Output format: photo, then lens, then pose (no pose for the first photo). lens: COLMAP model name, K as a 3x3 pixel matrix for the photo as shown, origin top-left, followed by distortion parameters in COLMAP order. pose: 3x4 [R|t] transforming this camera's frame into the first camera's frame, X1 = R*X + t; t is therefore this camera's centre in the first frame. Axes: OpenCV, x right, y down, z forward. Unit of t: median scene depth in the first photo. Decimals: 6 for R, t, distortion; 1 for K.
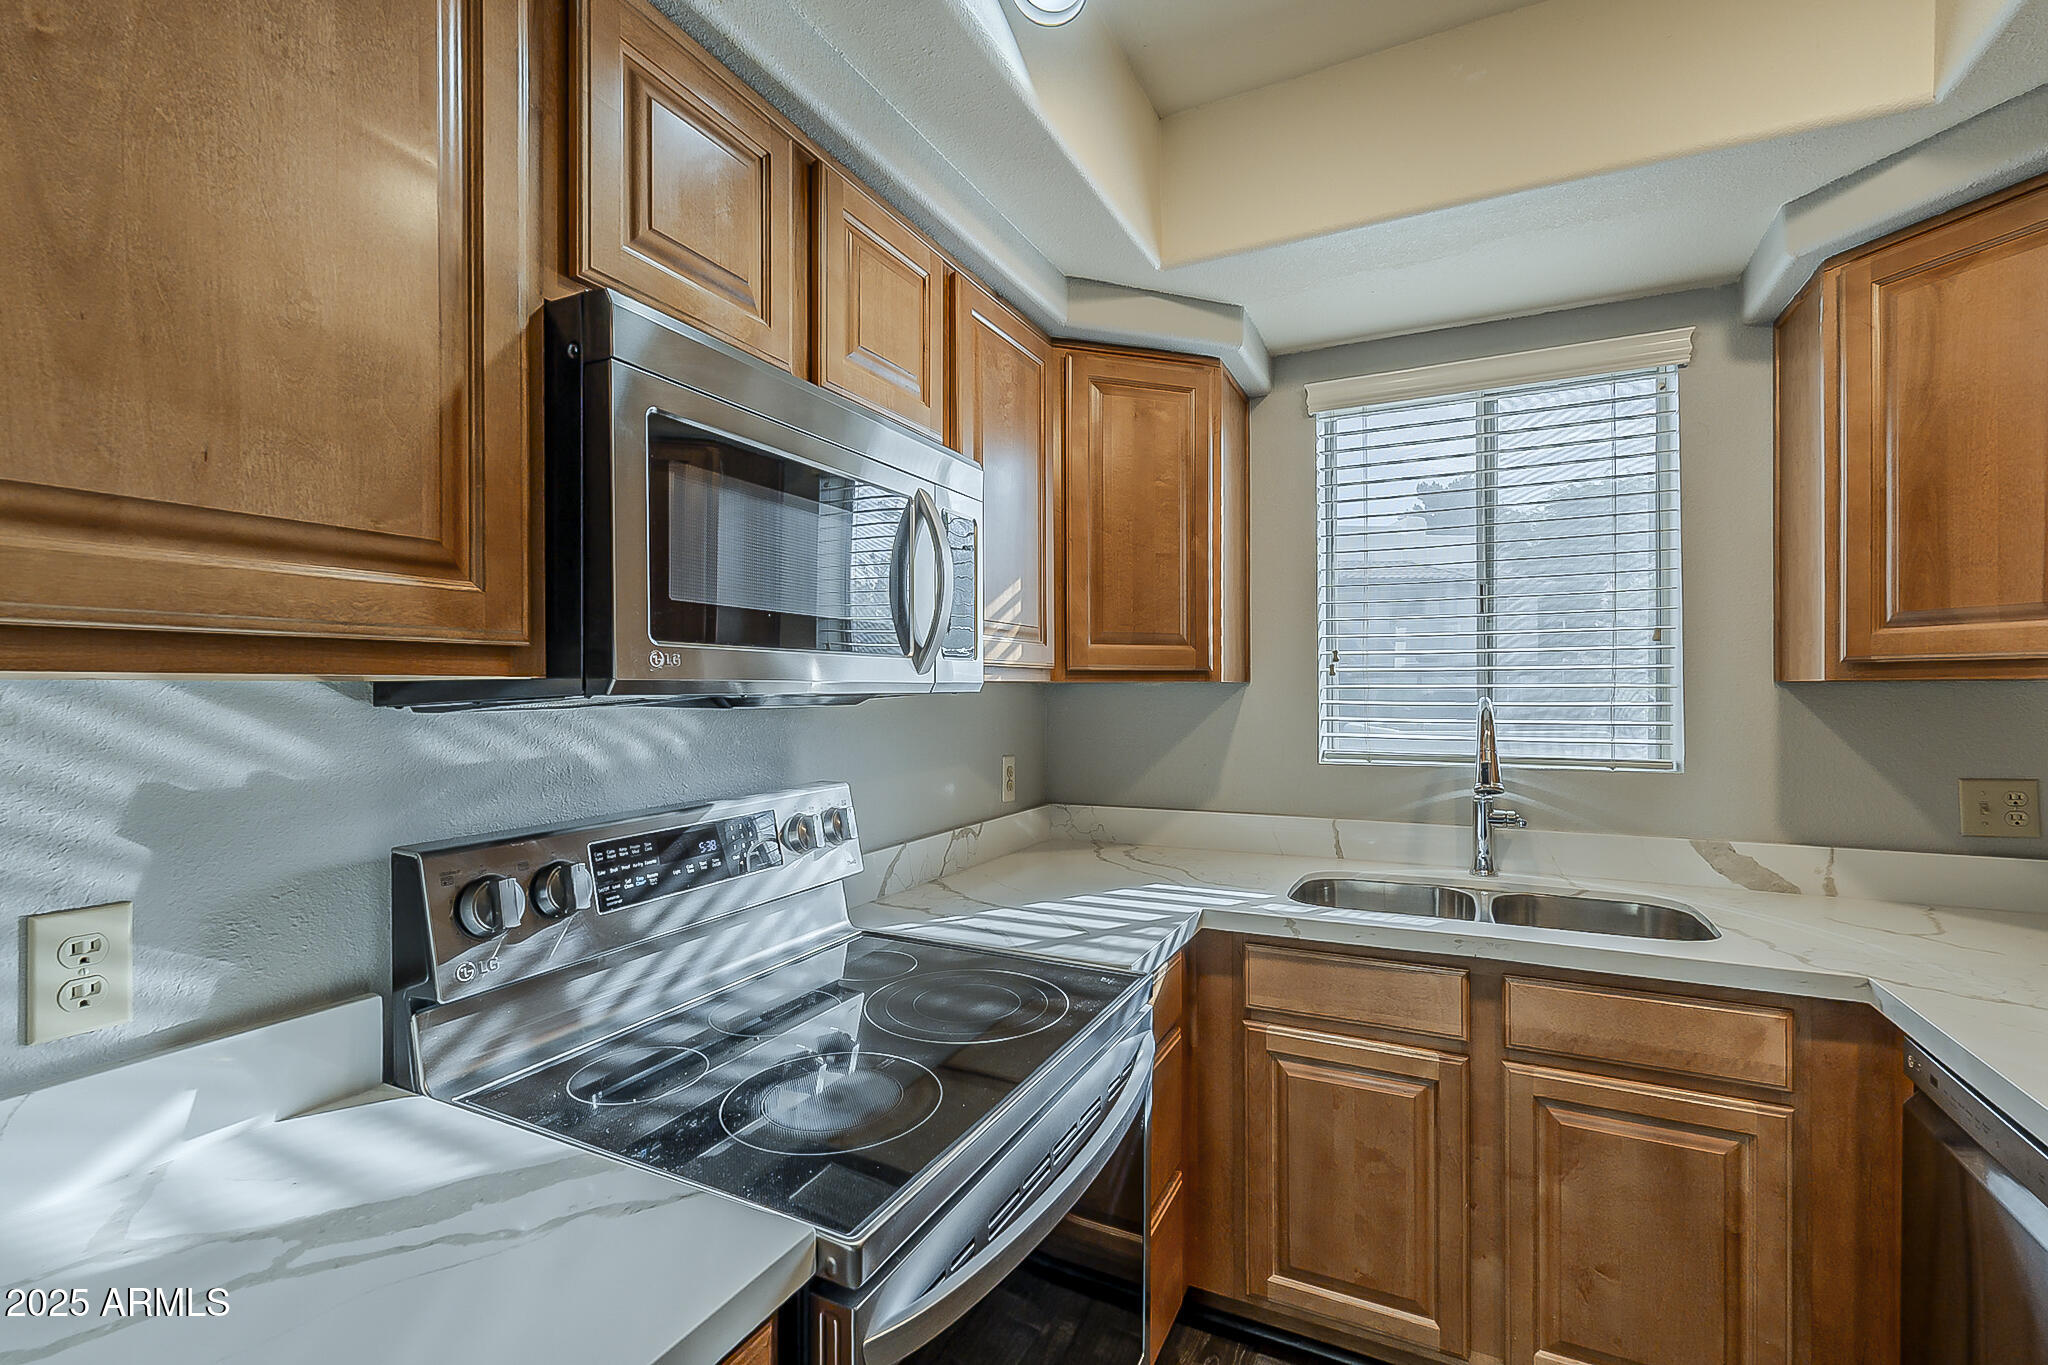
lens RADIAL K [[901.6, 0, 1020.5], [0, 901.6, 692.0], [0, 0, 1]] dist [-0.003793, -0.000659]
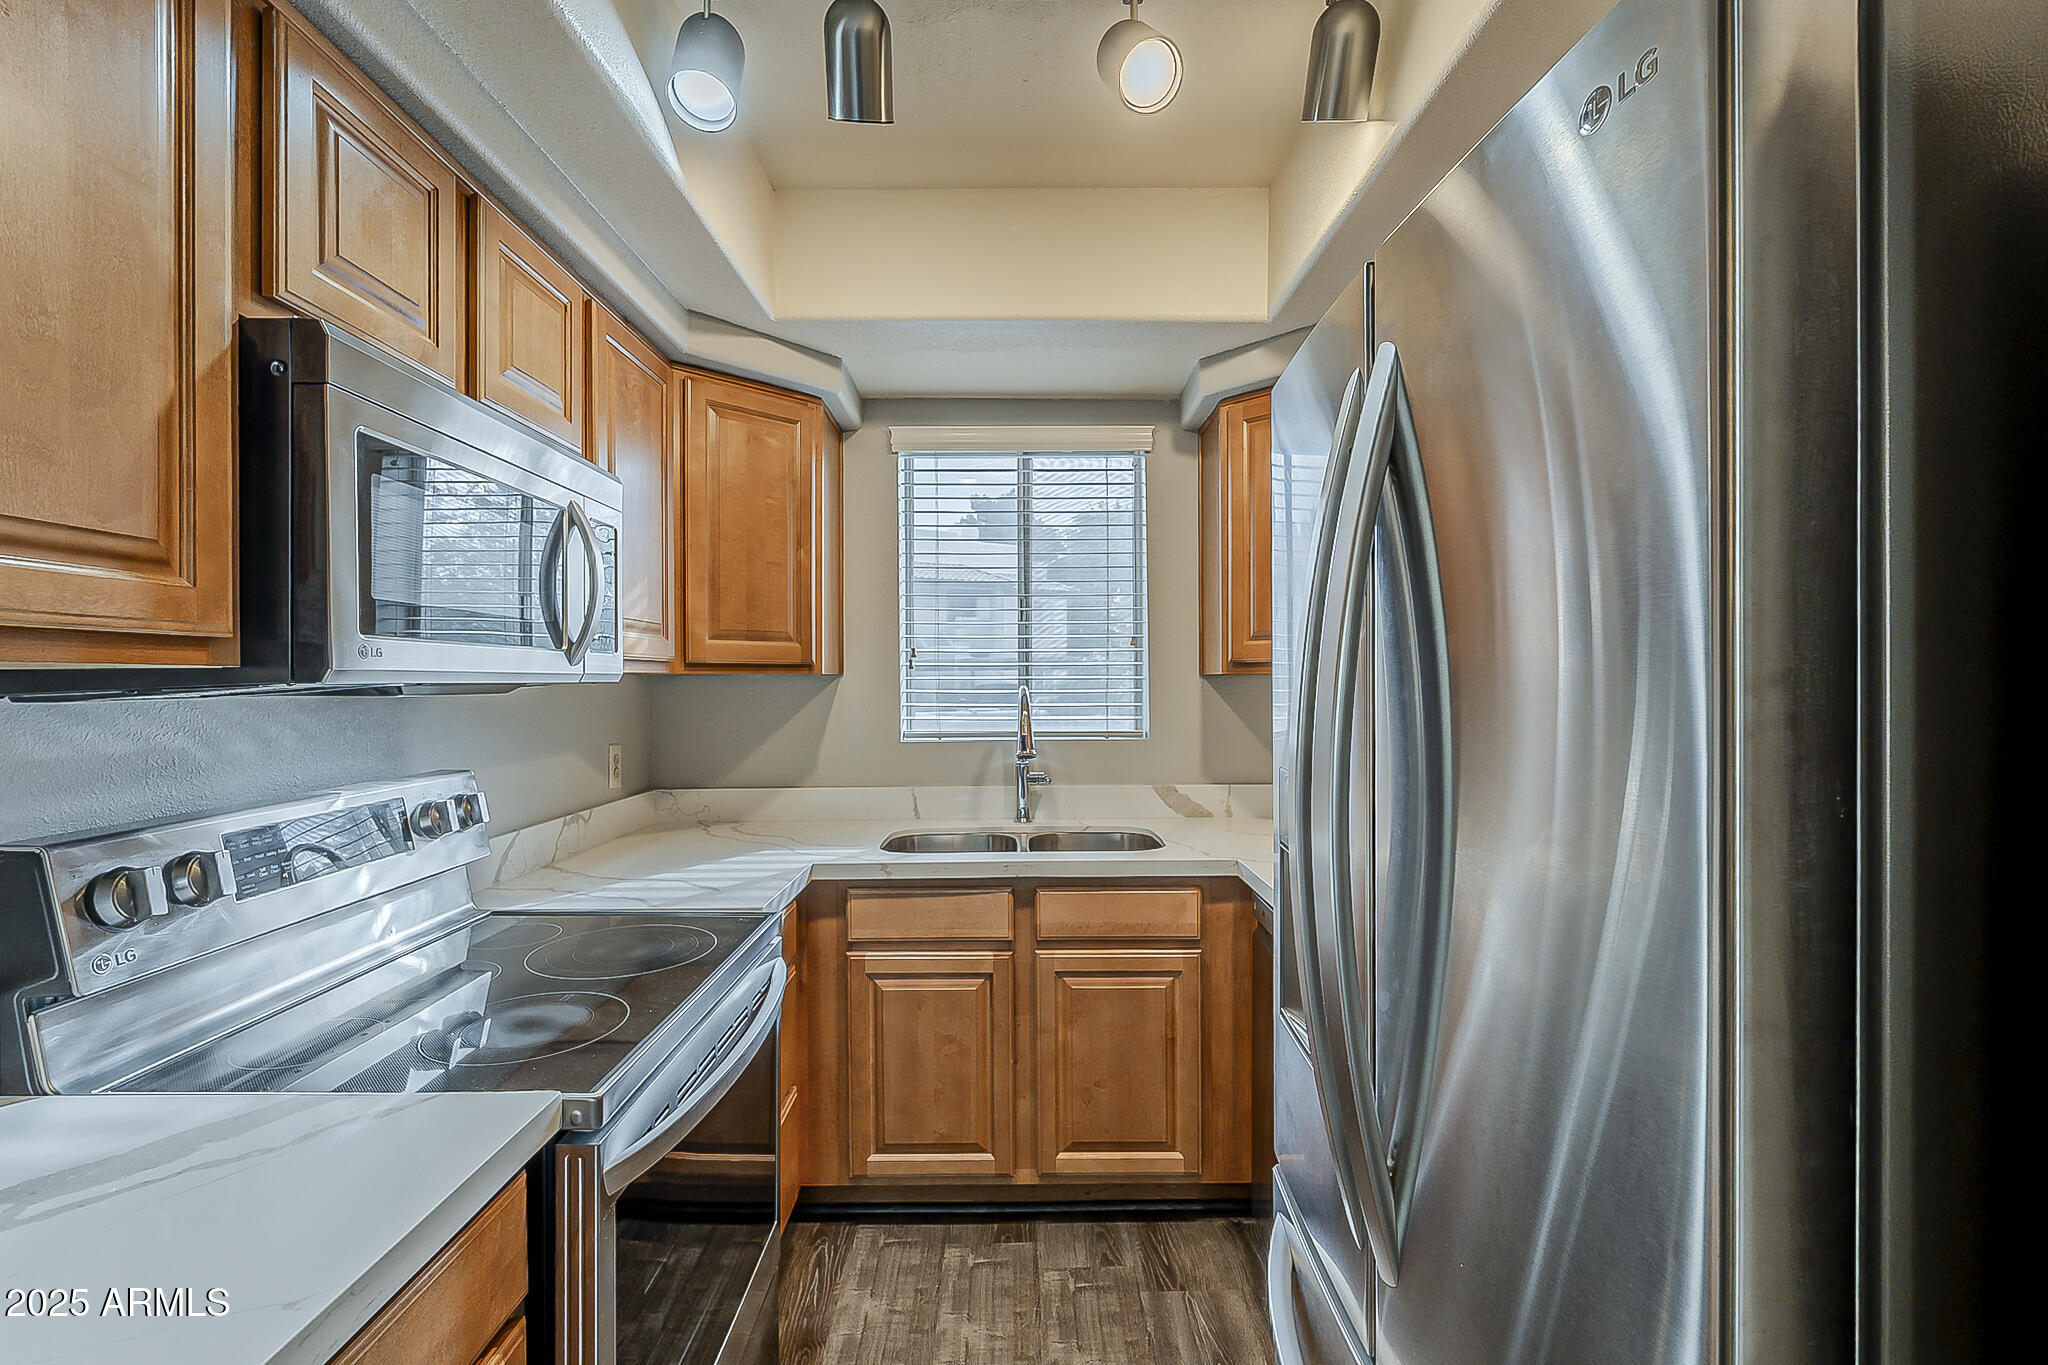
lens RADIAL K [[901.6, 0, 1038.0], [0, 901.6, 686.6], [0, 0, 1]] dist [-0.003793, -0.000659]
pose [[0.882921, -0.003575, 0.469508, -0.103891], [0.002536, 0.999993, 0.002844, 0.004025], [-0.469515, -0.001320, 0.882923, -0.214022]]
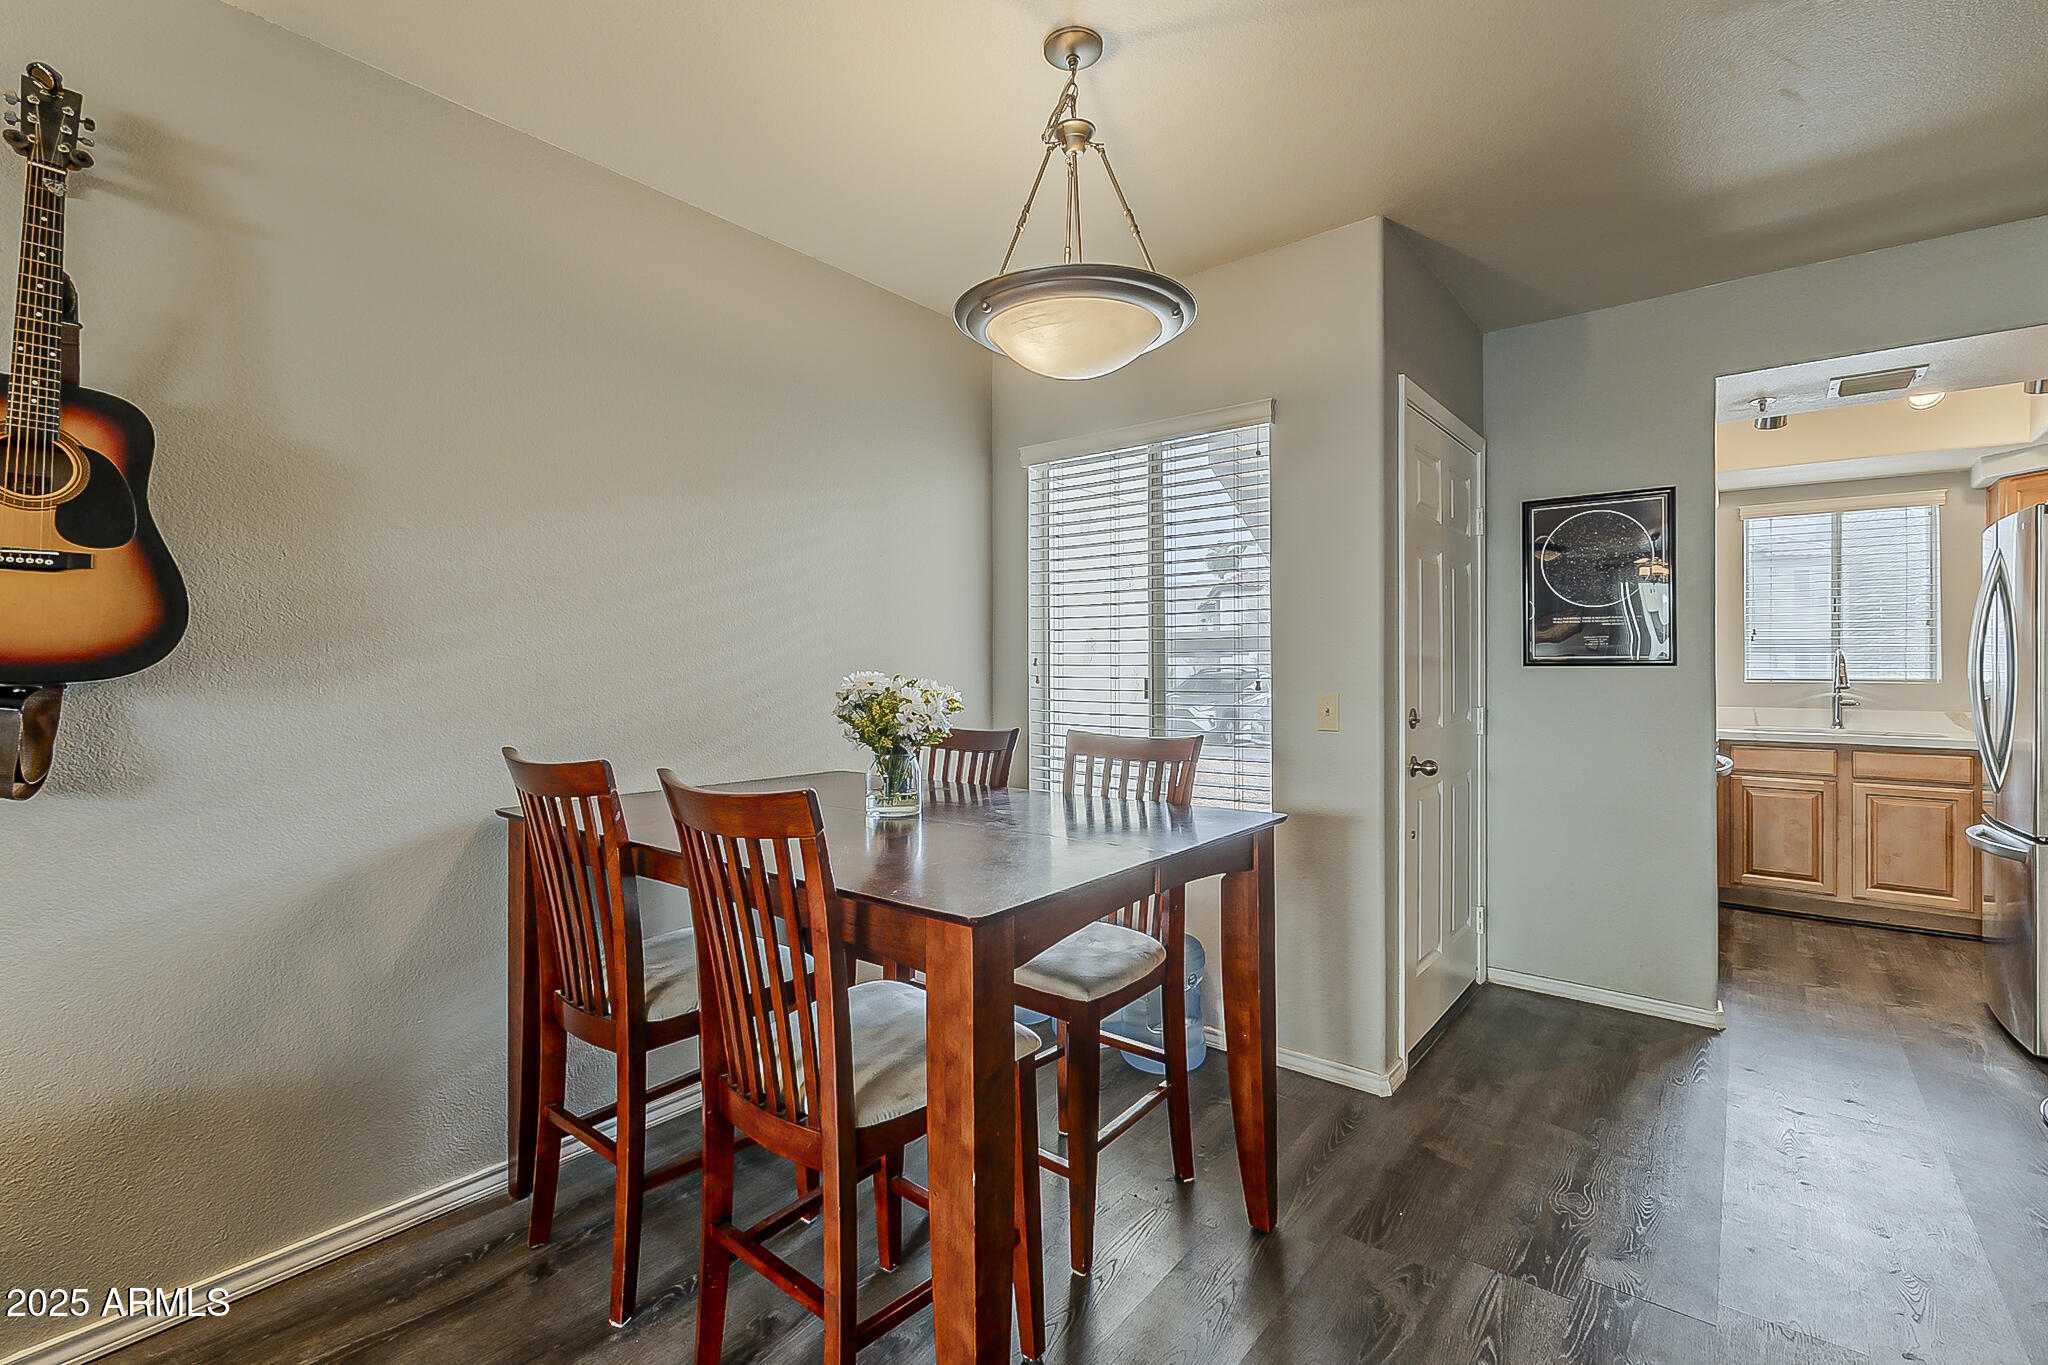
lens RADIAL K [[901.6, 0, 1010.5], [0, 901.6, 666.9], [0, 0, 1]] dist [-0.003793, -0.000659]
pose [[0.973296, 0.003621, -0.229527, -1.295123], [-0.004481, 0.999985, -0.003230, 0.084138], [0.229512, 0.004172, 0.973297, -2.190376]]
